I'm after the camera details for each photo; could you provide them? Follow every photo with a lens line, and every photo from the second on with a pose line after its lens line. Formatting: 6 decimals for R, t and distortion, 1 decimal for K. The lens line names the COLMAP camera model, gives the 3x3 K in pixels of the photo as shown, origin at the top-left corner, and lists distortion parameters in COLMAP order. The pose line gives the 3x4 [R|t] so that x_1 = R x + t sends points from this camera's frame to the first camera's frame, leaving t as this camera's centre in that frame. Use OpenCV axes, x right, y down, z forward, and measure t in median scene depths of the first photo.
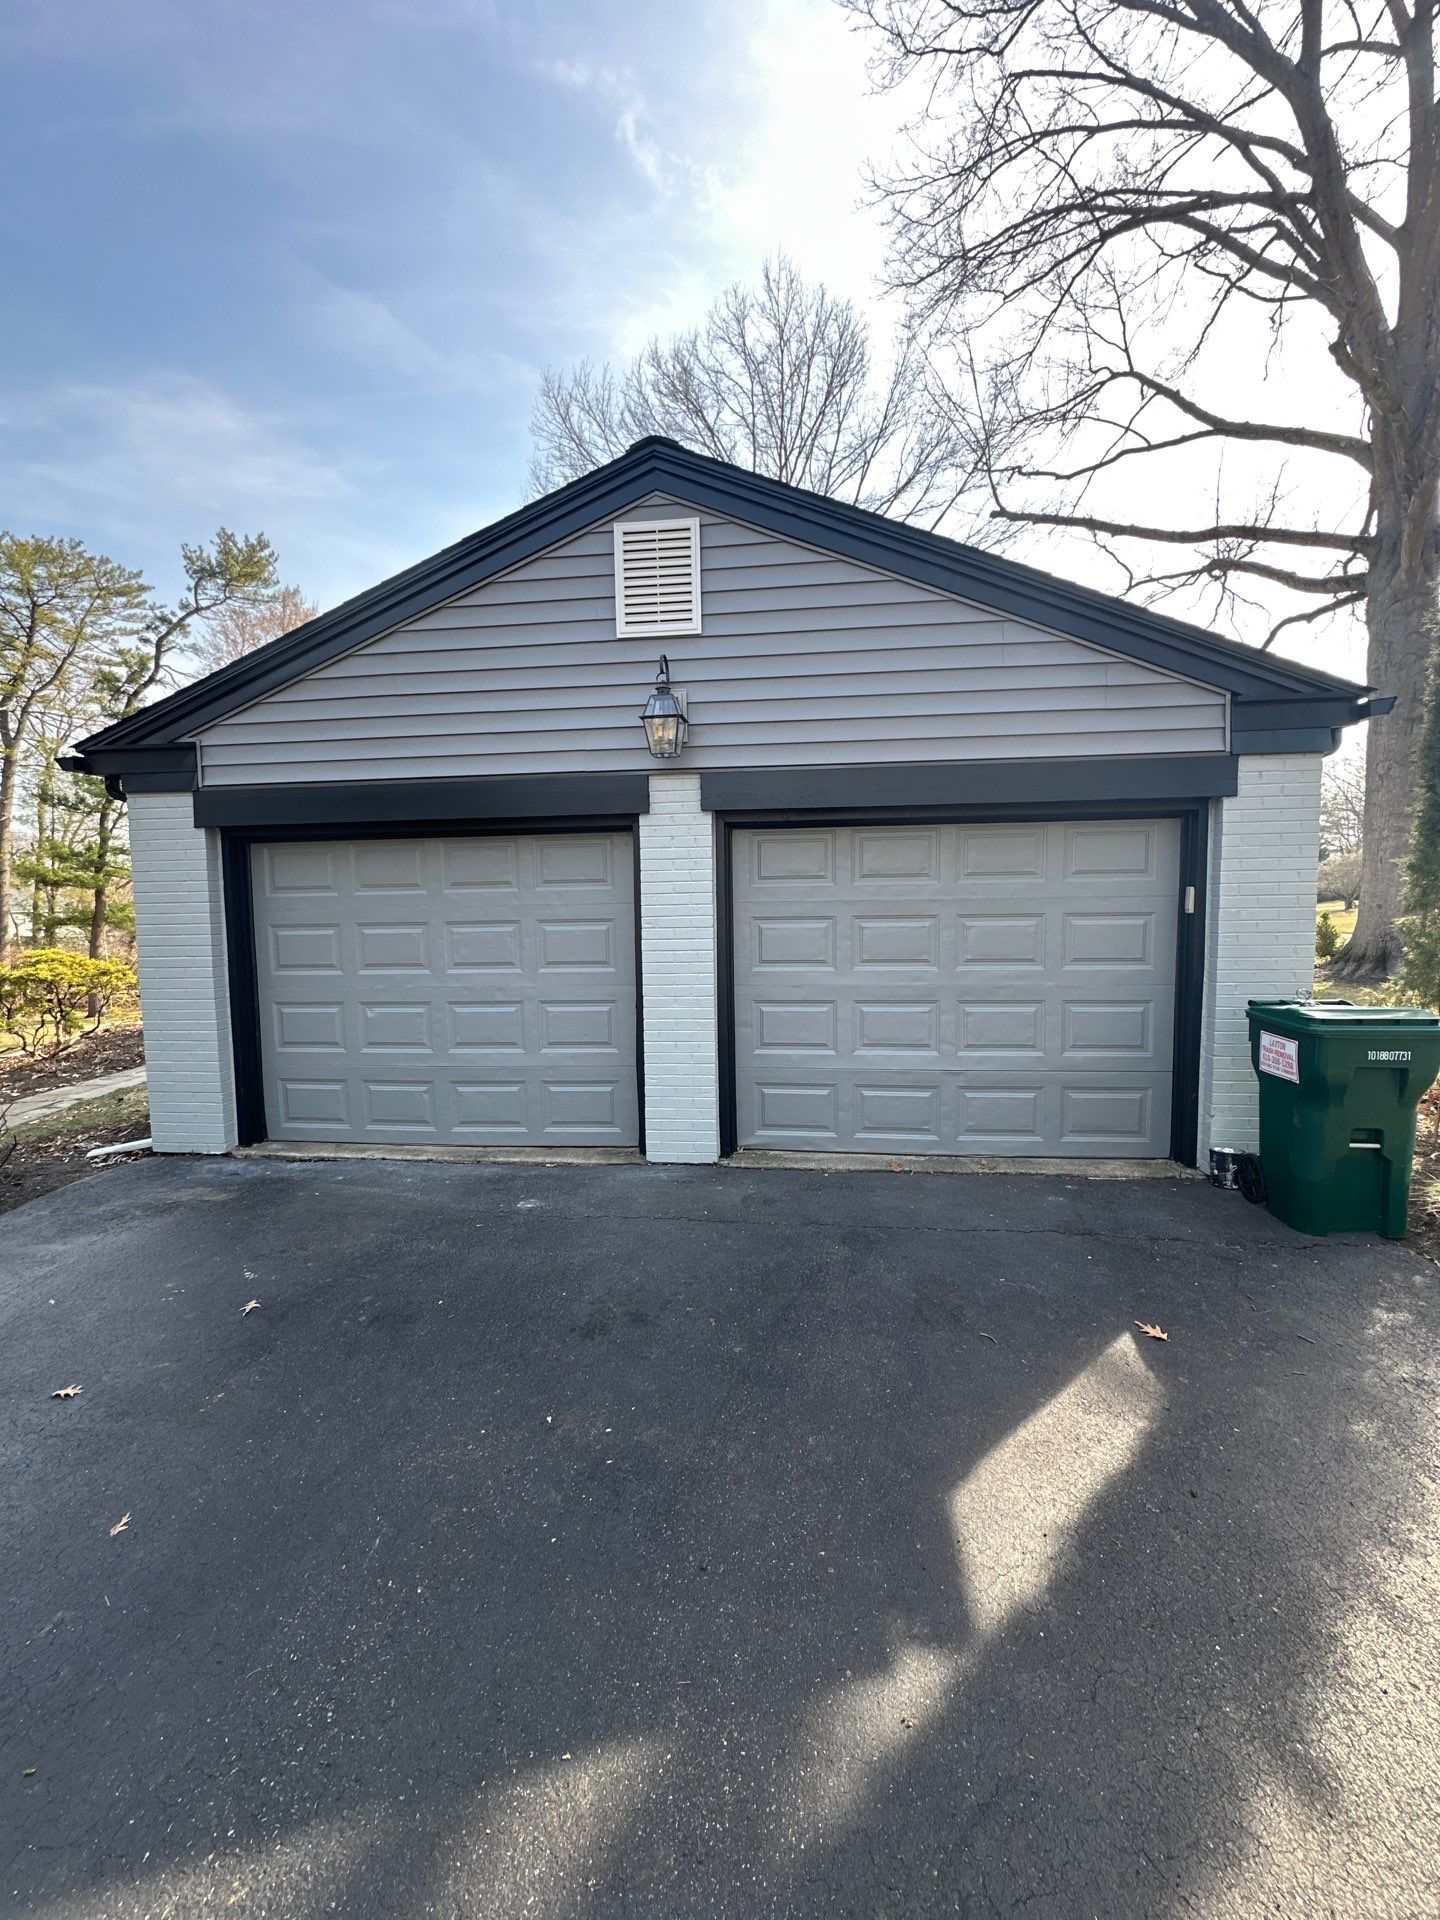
lens RADIAL K [[723.7, 0, 722.6], [0, 723.7, 955.6], [0, 0, 1]] dist [-0.000864, -0.000130]
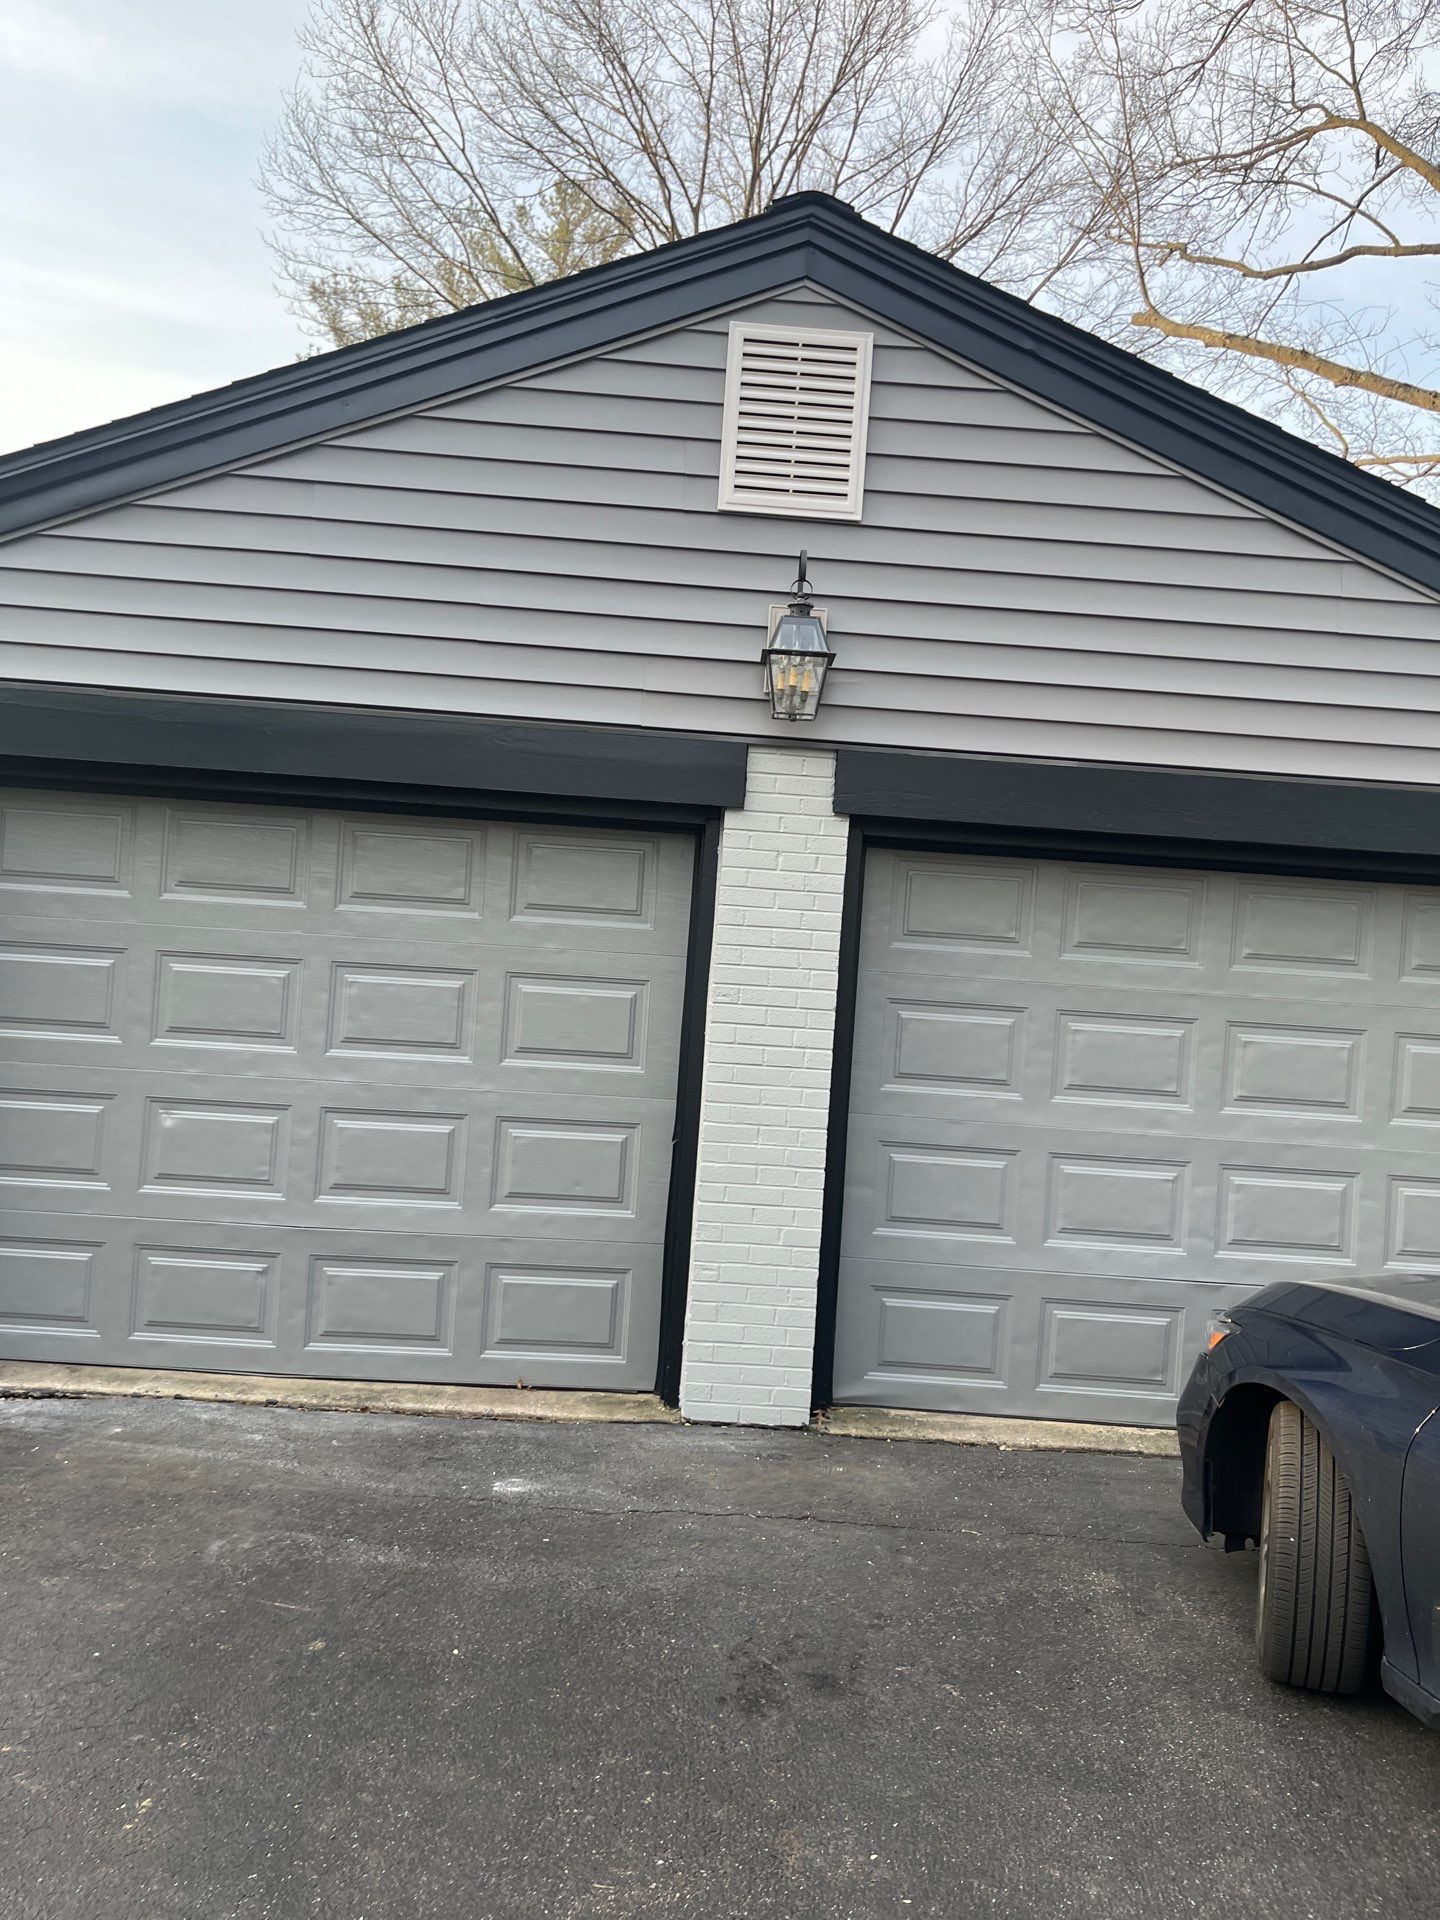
lens RADIAL K [[1378.7, 0, 706.7], [0, 1378.7, 955.5], [0, 0, 1]] dist [0.062880, -0.083136]
pose [[0.988238, 0.081335, 0.129502, -0.258245], [-0.072472, 0.994786, -0.071748, 0.003567], [-0.134662, 0.061519, 0.988980, -0.089001]]
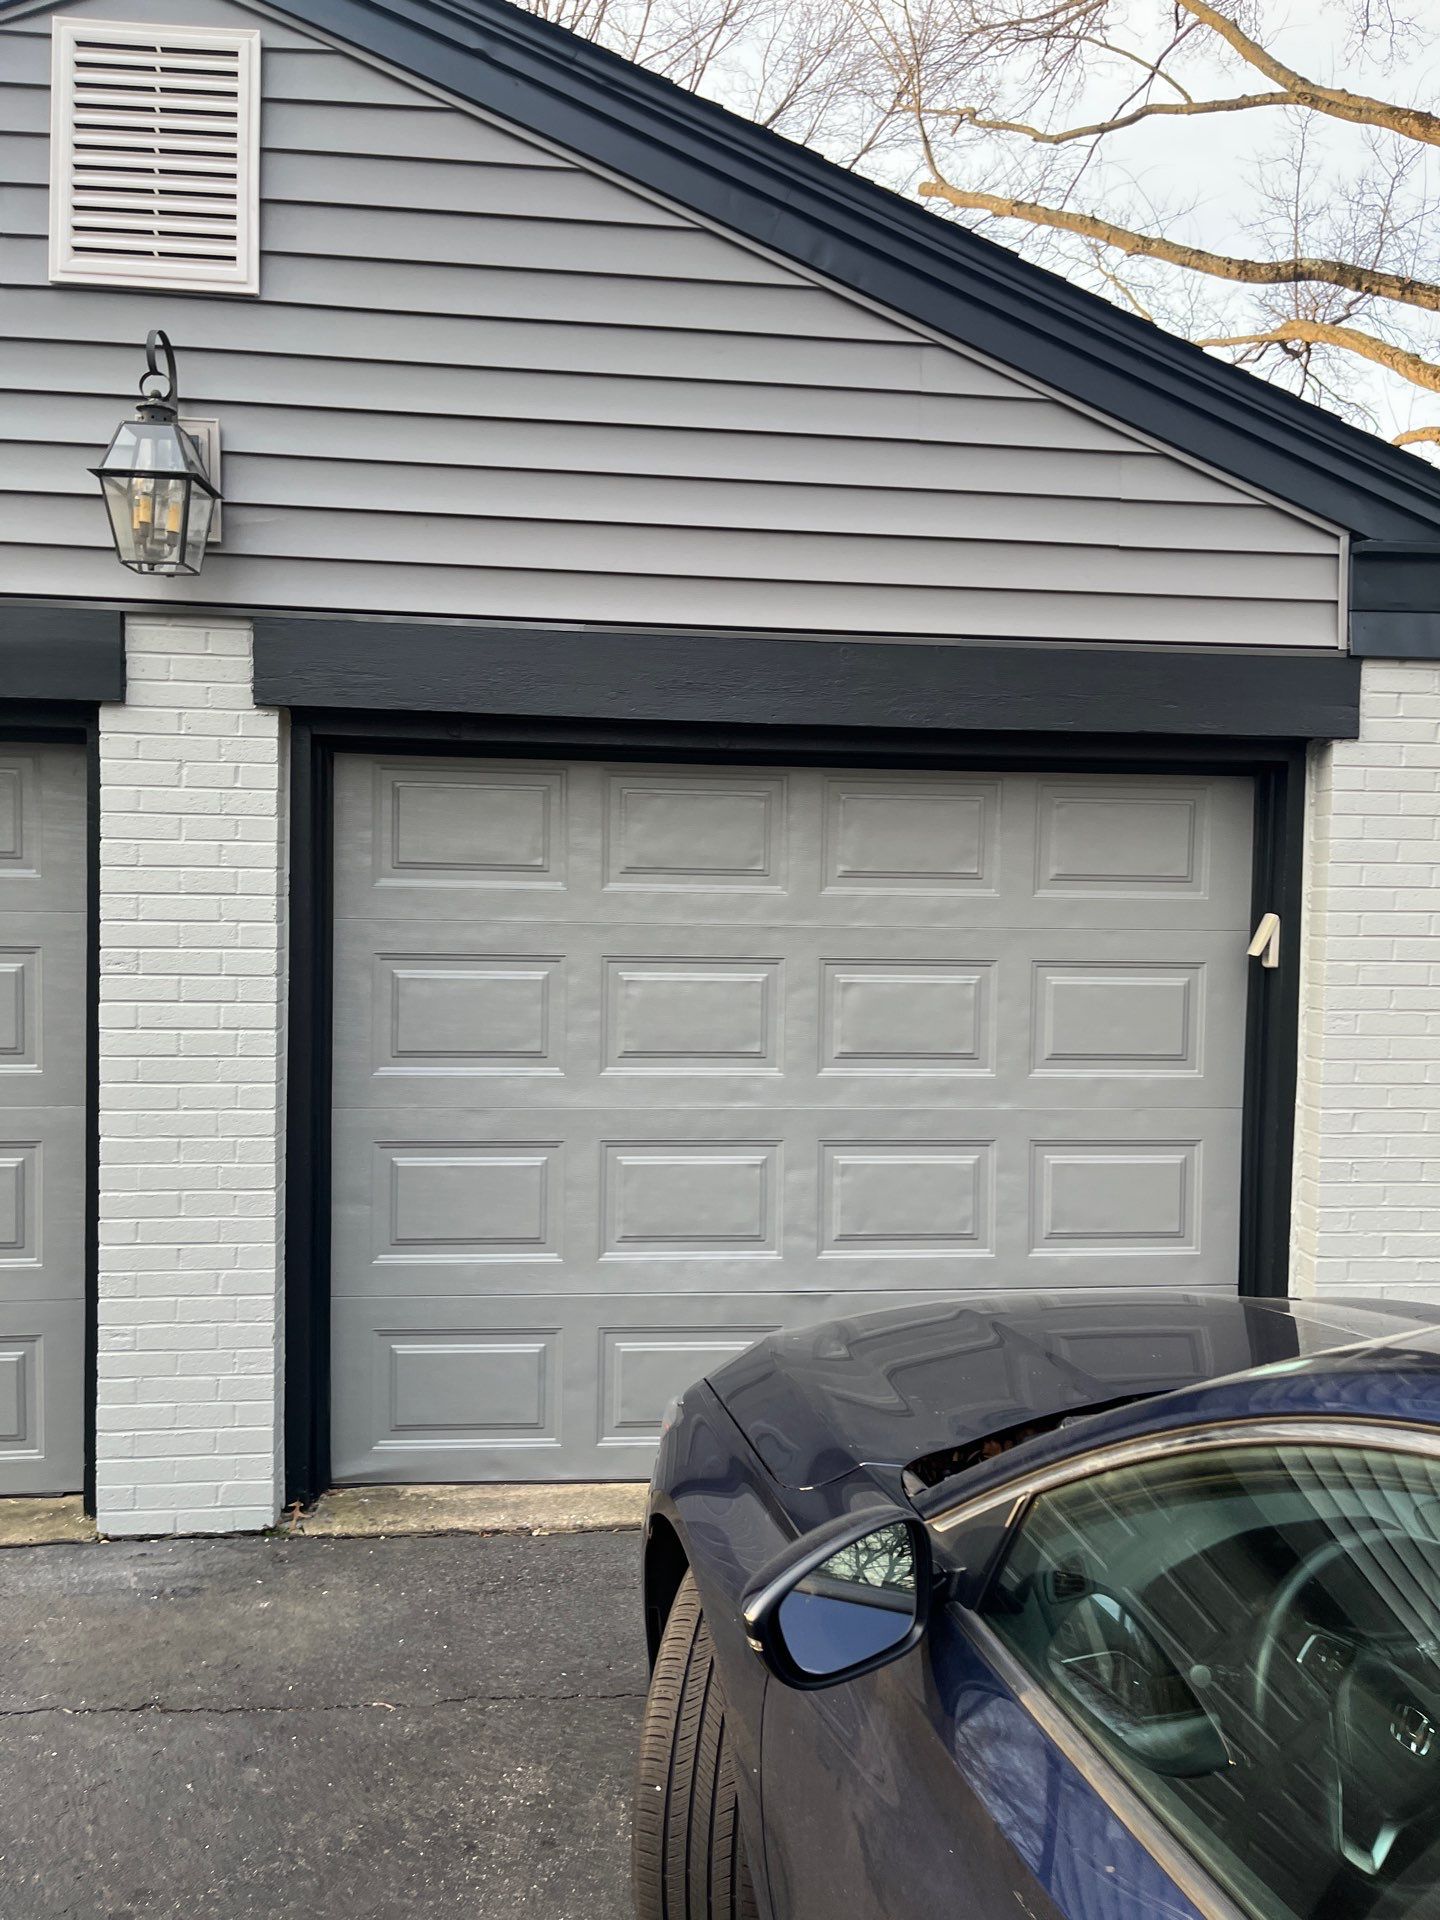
lens RADIAL K [[1378.7, 0, 706.7], [0, 1378.7, 955.5], [0, 0, 1]] dist [0.062880, -0.083136]
pose [[0.978679, 0.022624, 0.204146, 0.066799], [-0.016765, 0.999398, -0.030386, -0.029874], [-0.204710, 0.026315, 0.978469, 0.135841]]
